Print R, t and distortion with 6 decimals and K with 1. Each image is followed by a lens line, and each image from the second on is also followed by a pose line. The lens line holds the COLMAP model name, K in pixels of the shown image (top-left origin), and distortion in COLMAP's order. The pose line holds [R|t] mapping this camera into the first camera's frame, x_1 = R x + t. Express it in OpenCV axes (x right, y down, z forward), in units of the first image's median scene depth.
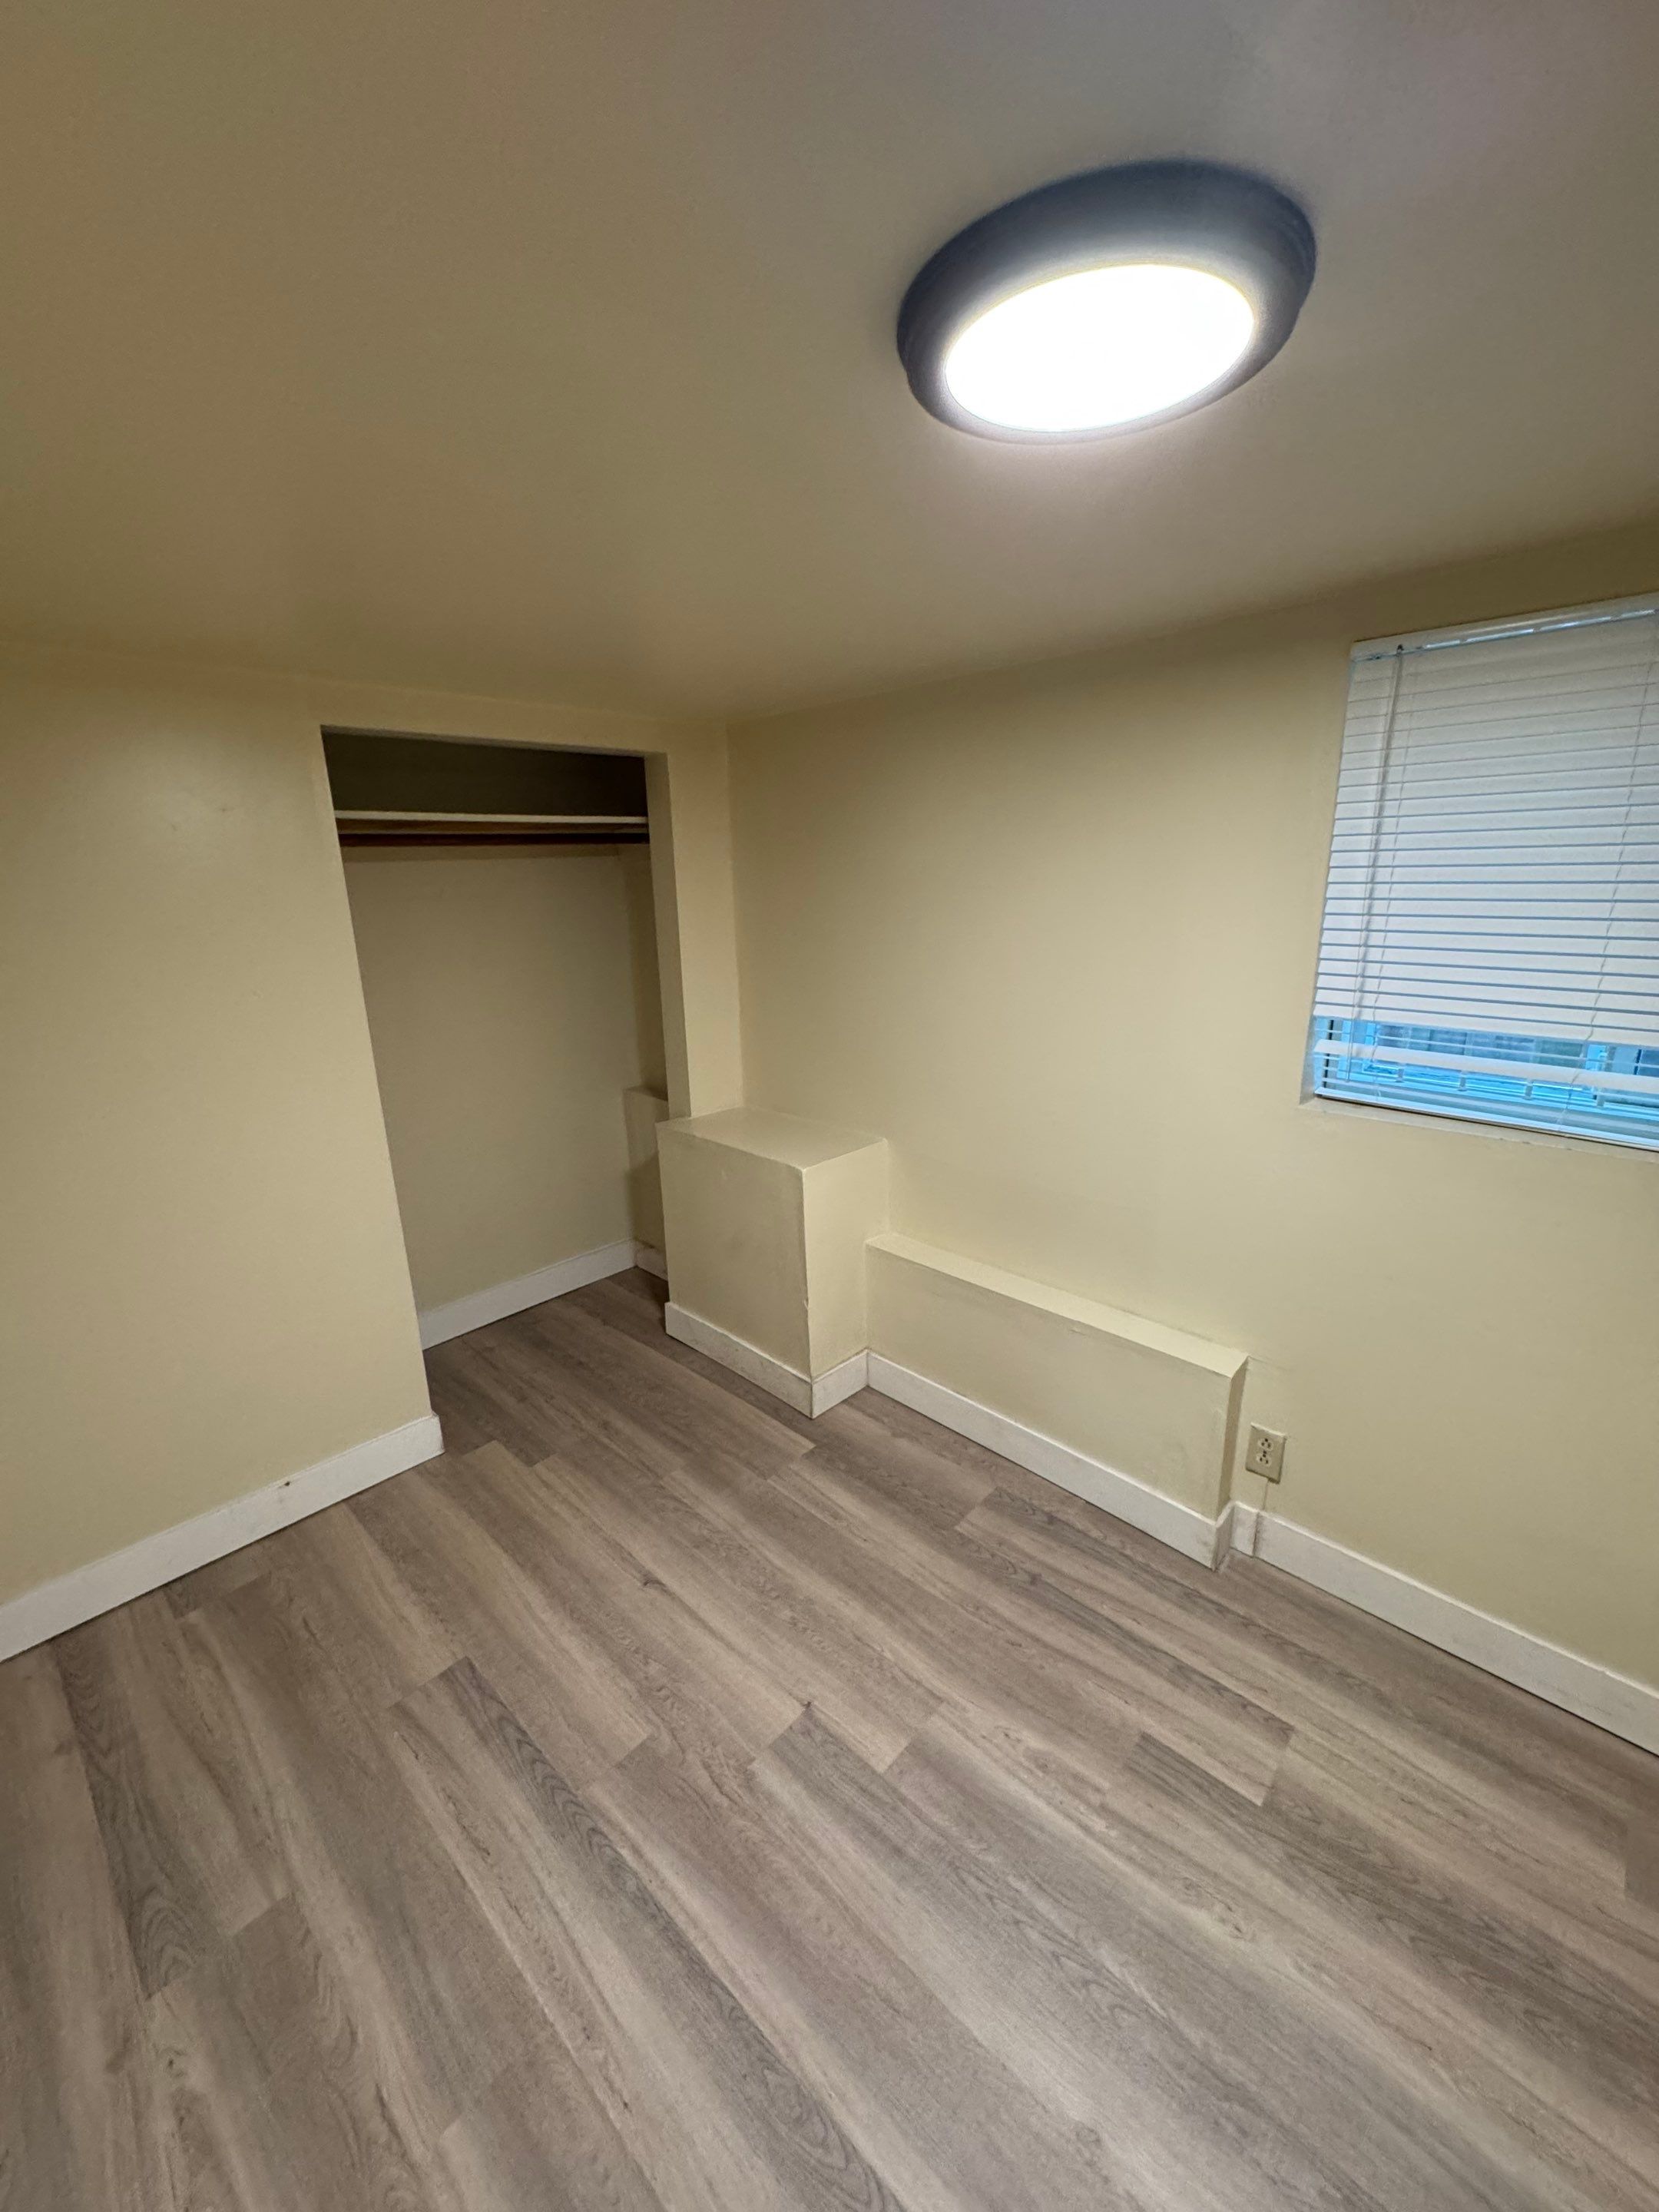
lens RADIAL K [[886.9, 0, 833.6], [0, 886.9, 1097.4], [0, 0, 1]] dist [-0.014411, 0.001664]
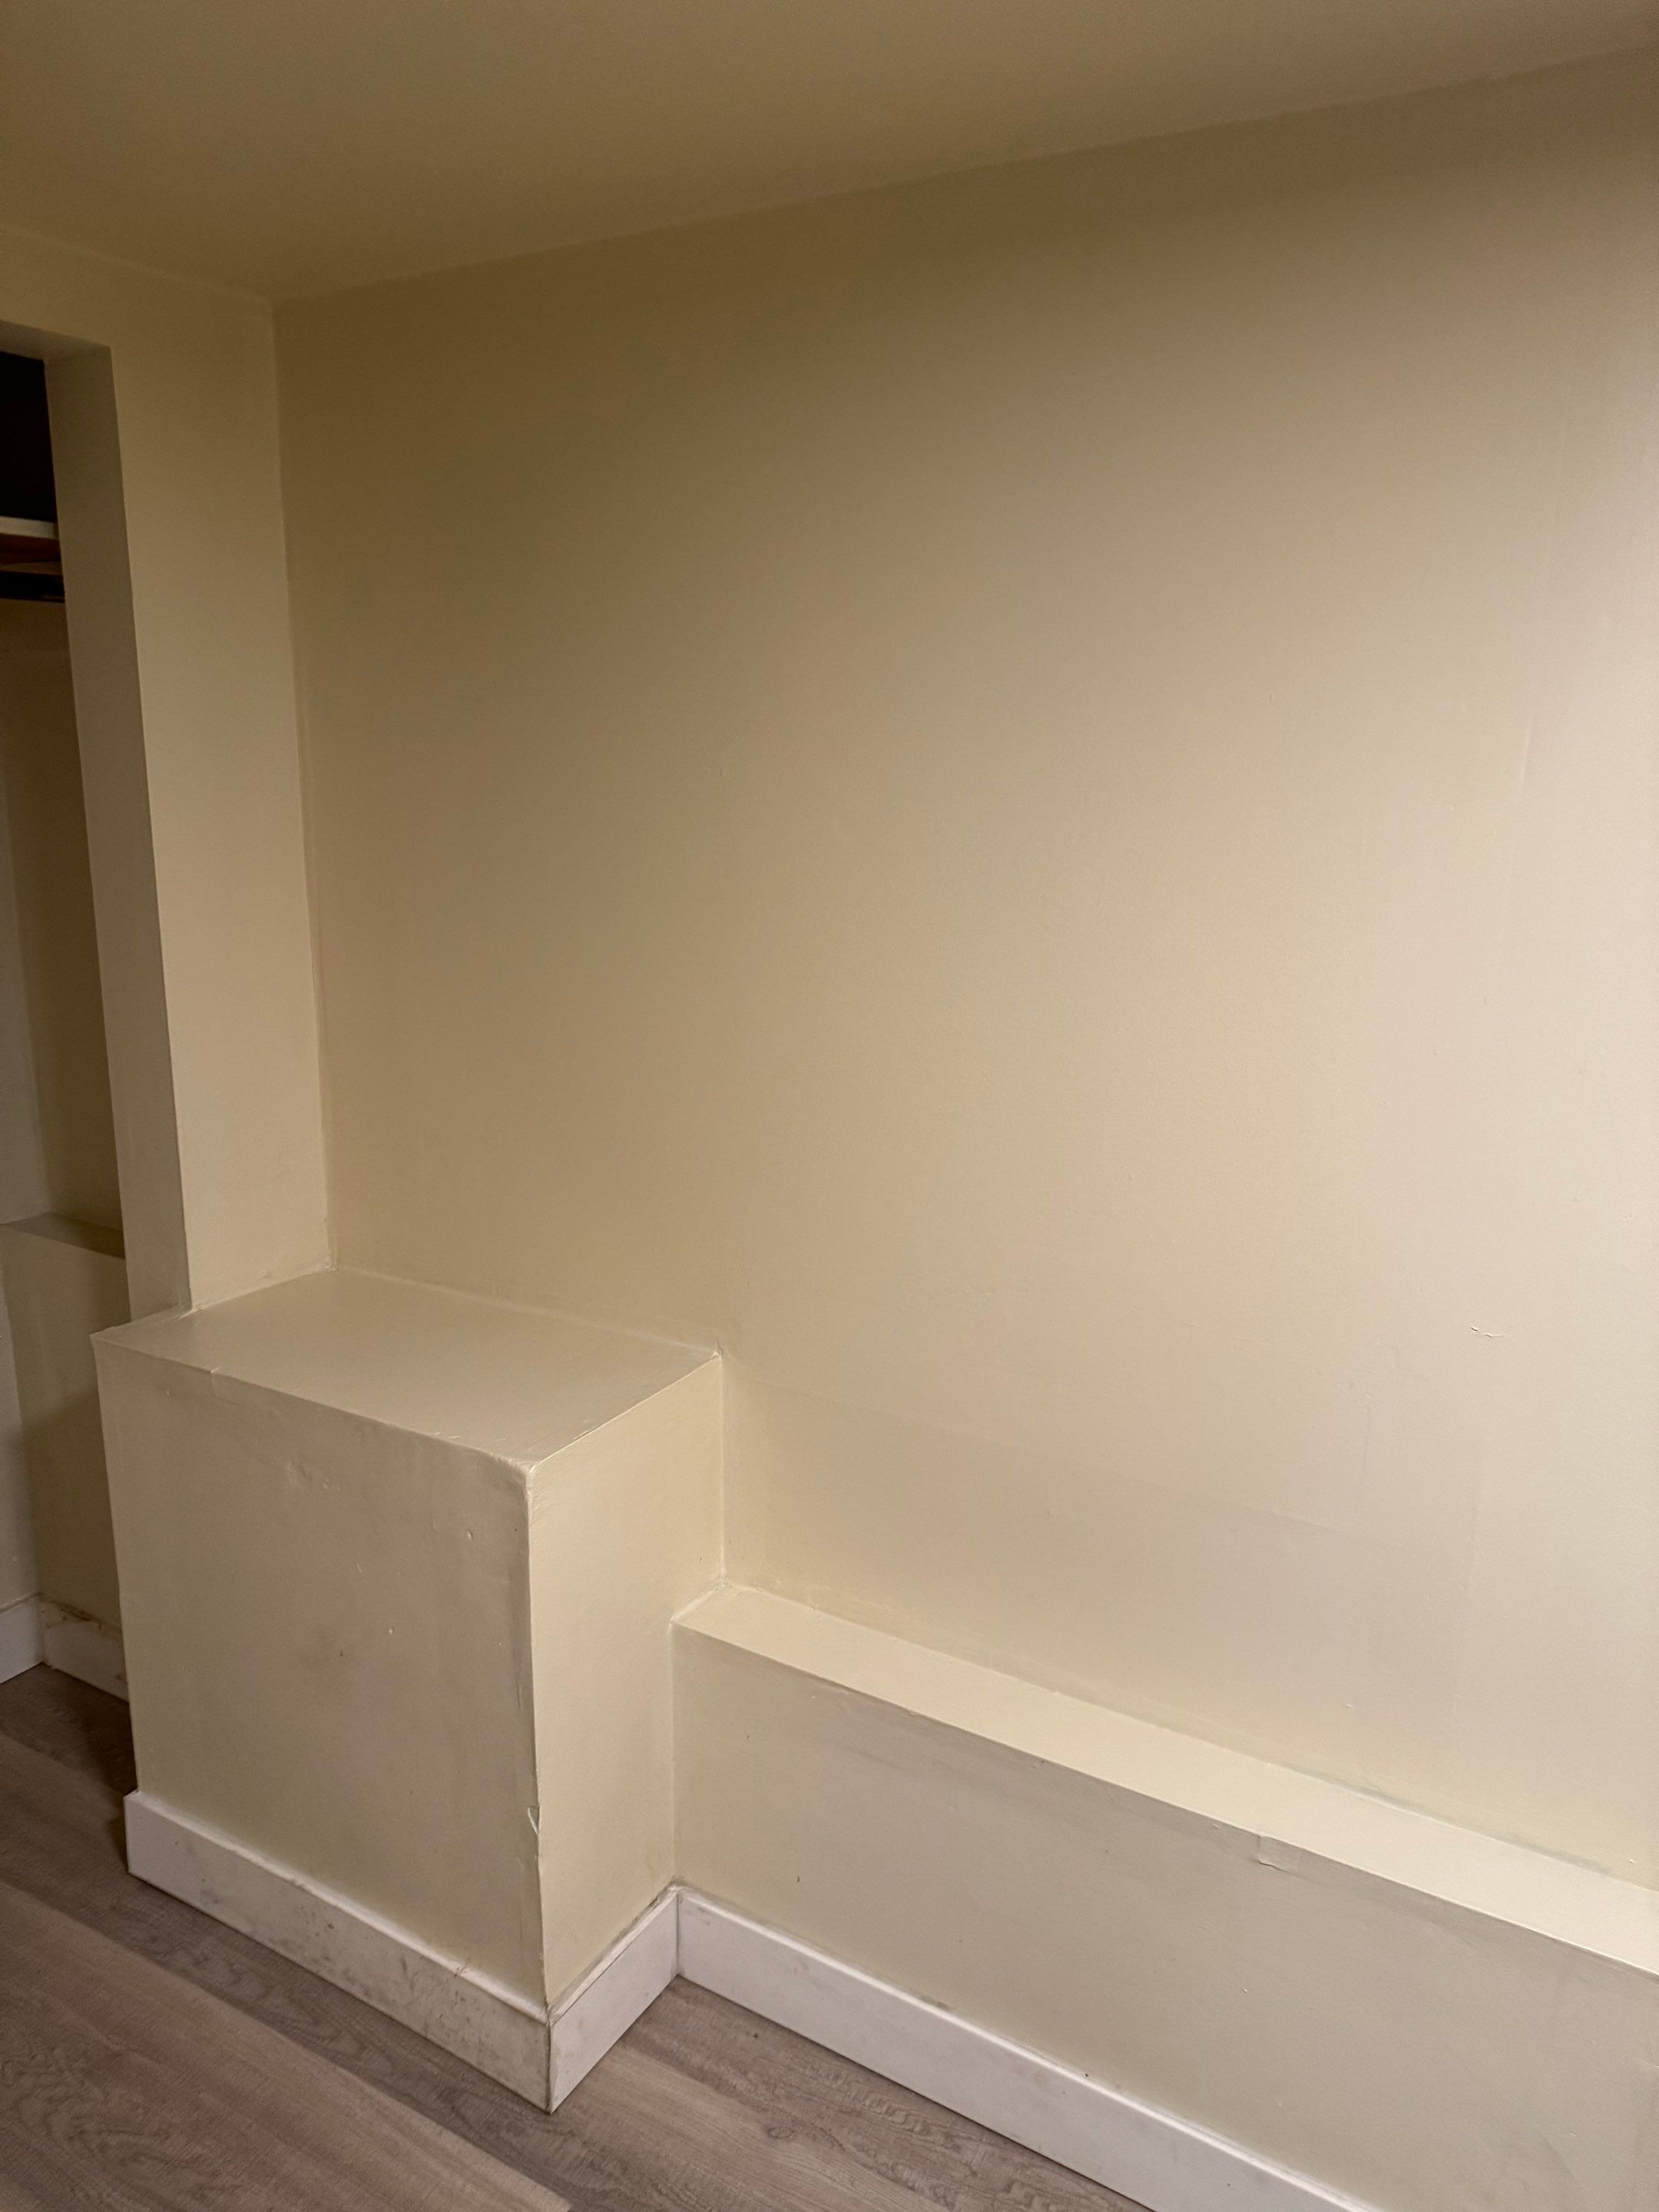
lens RADIAL K [[1582.3, 0, 824.5], [0, 1582.3, 1115.0], [0, 0, 1]] dist [0.001555, -0.003505]
pose [[0.971064, -0.017811, 0.238153, -0.060266], [0.022297, 0.999621, -0.016156, -0.047985], [-0.237775, 0.020999, 0.971093, 0.285535]]
